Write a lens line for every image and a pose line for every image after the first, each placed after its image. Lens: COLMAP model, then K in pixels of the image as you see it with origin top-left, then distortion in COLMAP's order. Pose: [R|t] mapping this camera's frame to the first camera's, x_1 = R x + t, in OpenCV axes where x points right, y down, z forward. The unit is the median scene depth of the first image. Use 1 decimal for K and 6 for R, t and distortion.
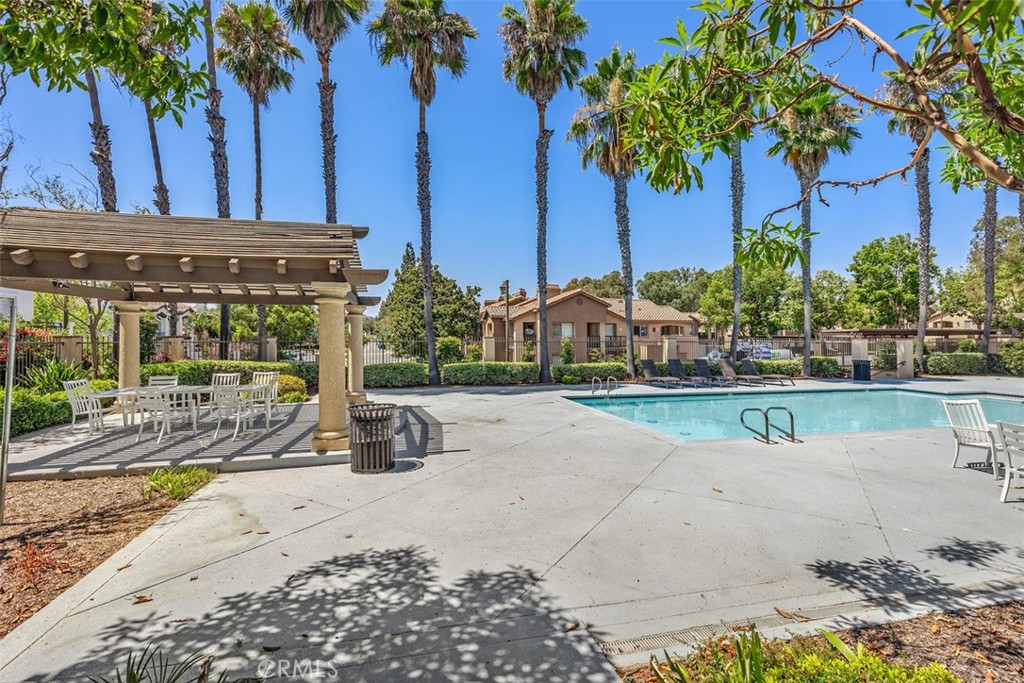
lens RADIAL K [[460.6, 0, 483.9], [0, 460.6, 348.9], [0, 0, 1]] dist [-0.002436, 0.002153]
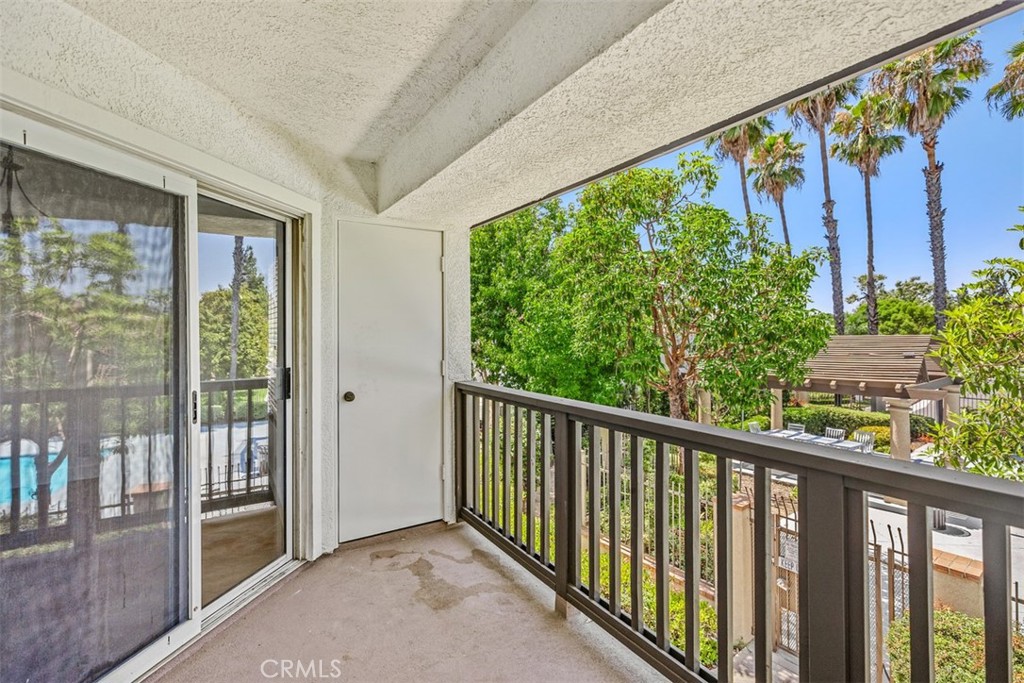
lens RADIAL K [[460.6, 0, 514.7], [0, 460.6, 327.4], [0, 0, 1]] dist [-0.002436, 0.002153]
pose [[0.415836, -0.018224, -0.909257, 0.248763], [-0.006674, 0.999711, -0.023089, -0.152999], [0.909415, 0.015669, 0.415594, -0.388621]]
